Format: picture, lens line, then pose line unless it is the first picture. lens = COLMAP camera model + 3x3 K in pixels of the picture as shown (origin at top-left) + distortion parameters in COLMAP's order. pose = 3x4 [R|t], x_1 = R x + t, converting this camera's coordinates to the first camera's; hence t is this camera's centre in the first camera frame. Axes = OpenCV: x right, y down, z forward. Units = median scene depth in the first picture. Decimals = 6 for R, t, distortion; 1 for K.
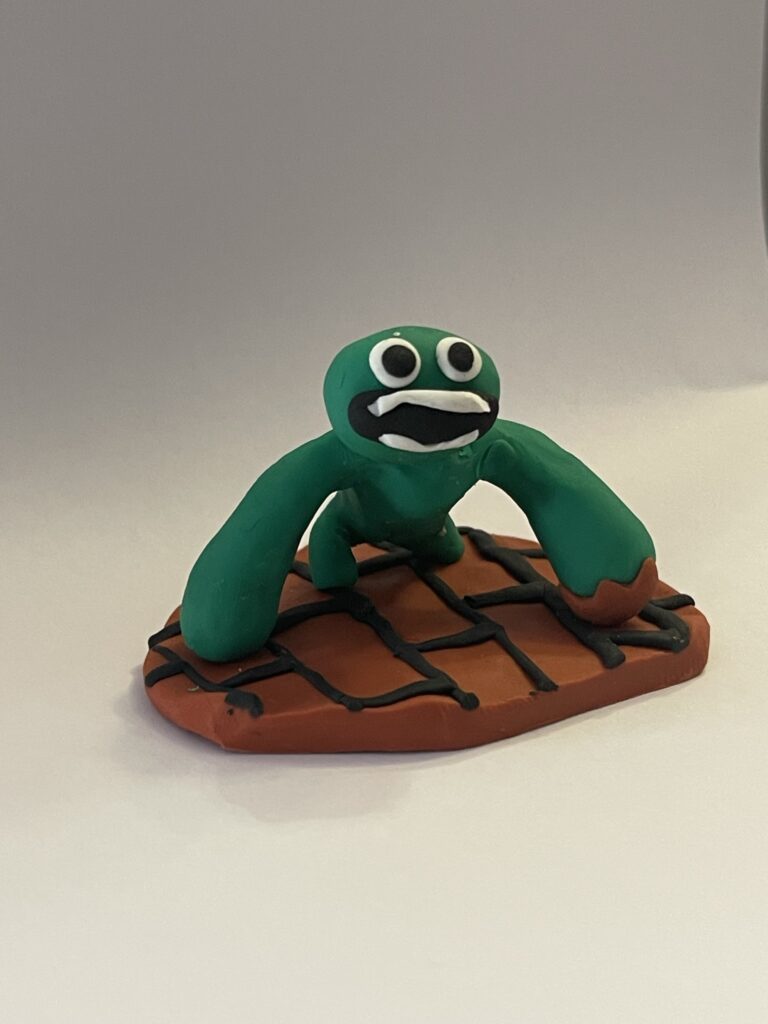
lens RADIAL K [[1667.9, 0, 387.3], [0, 1667.9, 516.9], [0, 0, 1]] dist [0.216988, 0.000000]
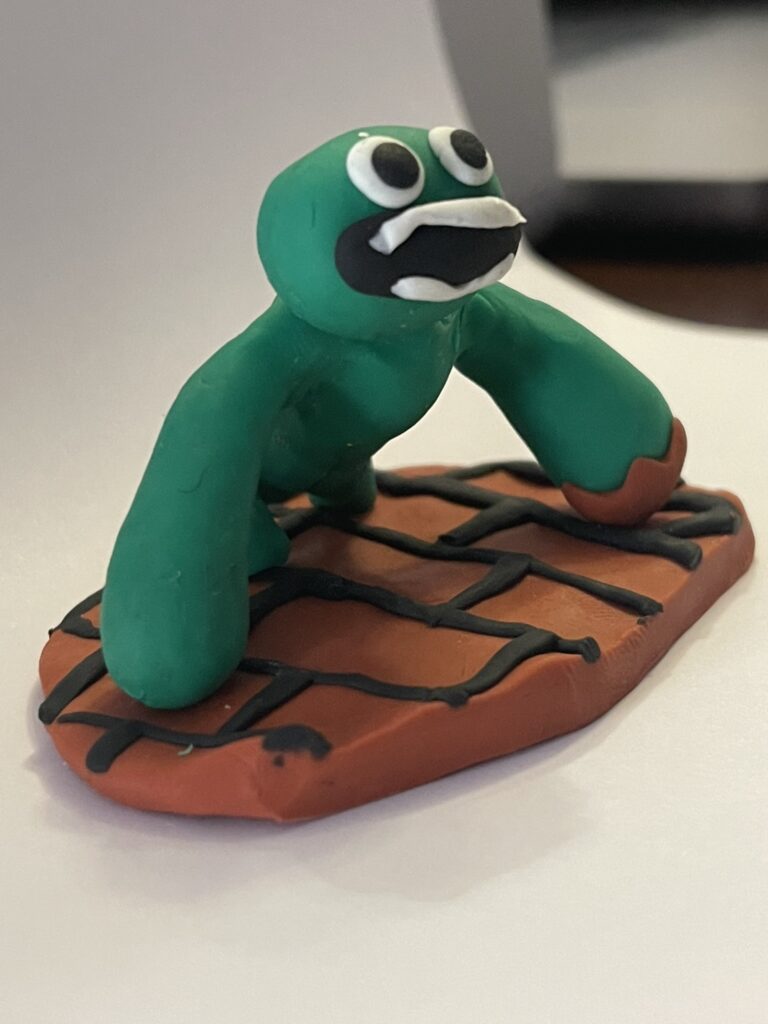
lens RADIAL K [[1667.9, 0, 385.1], [0, 1667.9, 508.0], [0, 0, 1]] dist [0.216988, 0.000000]
pose [[0.899232, -0.228416, 0.373106, -0.264392], [0.247750, 0.968816, -0.003998, 0.036789], [-0.360558, 0.096031, 0.927780, 0.394456]]
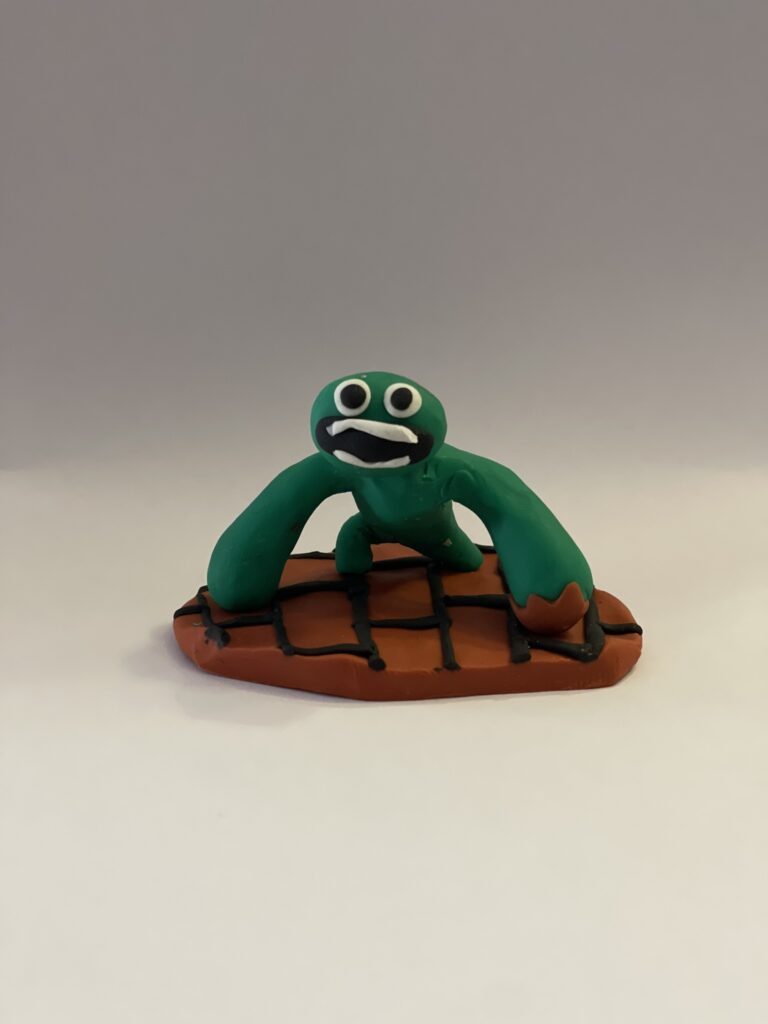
lens RADIAL K [[1881.9, 0, 382.8], [0, 1881.9, 510.5], [0, 0, 1]] dist [0.065647, 0.000000]
pose [[0.922922, 0.130894, -0.362052, 0.561240], [-0.143872, 0.989555, -0.008992, 0.005392], [0.357094, 0.060388, 0.932114, -0.357494]]
